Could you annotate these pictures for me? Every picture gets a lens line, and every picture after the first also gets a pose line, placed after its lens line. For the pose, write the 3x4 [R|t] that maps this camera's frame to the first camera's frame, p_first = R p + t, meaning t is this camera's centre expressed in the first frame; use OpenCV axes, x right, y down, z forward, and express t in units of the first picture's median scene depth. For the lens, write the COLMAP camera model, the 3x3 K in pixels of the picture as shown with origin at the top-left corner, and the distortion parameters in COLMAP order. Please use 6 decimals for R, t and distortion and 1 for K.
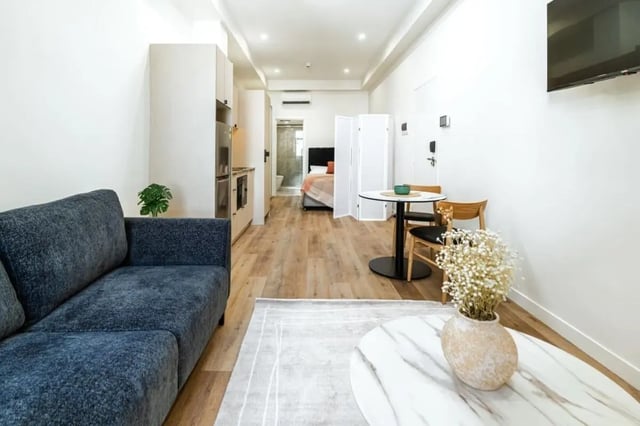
lens RADIAL K [[302.7, 0, 319.7], [0, 302.7, 193.1], [0, 0, 1]] dist [-0.004746, 0.000196]
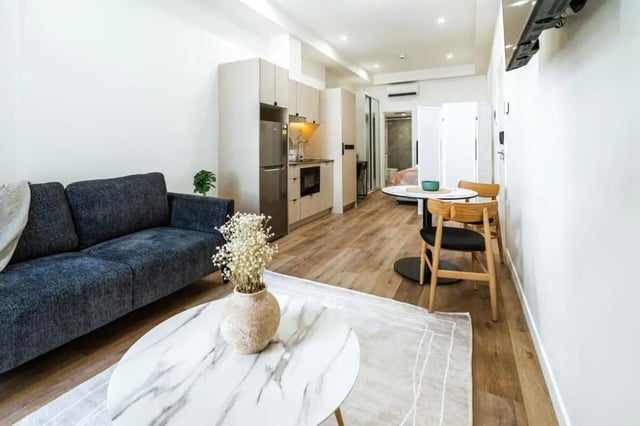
lens RADIAL K [[302.8, 0, 320.1], [0, 302.8, 180.9], [0, 0, 1]] dist [-0.003871, -0.000476]
pose [[0.893395, 0.045906, -0.446920, 0.416858], [-0.053008, 0.998588, -0.003392, -0.004494], [0.446134, 0.026721, 0.894567, 0.028351]]
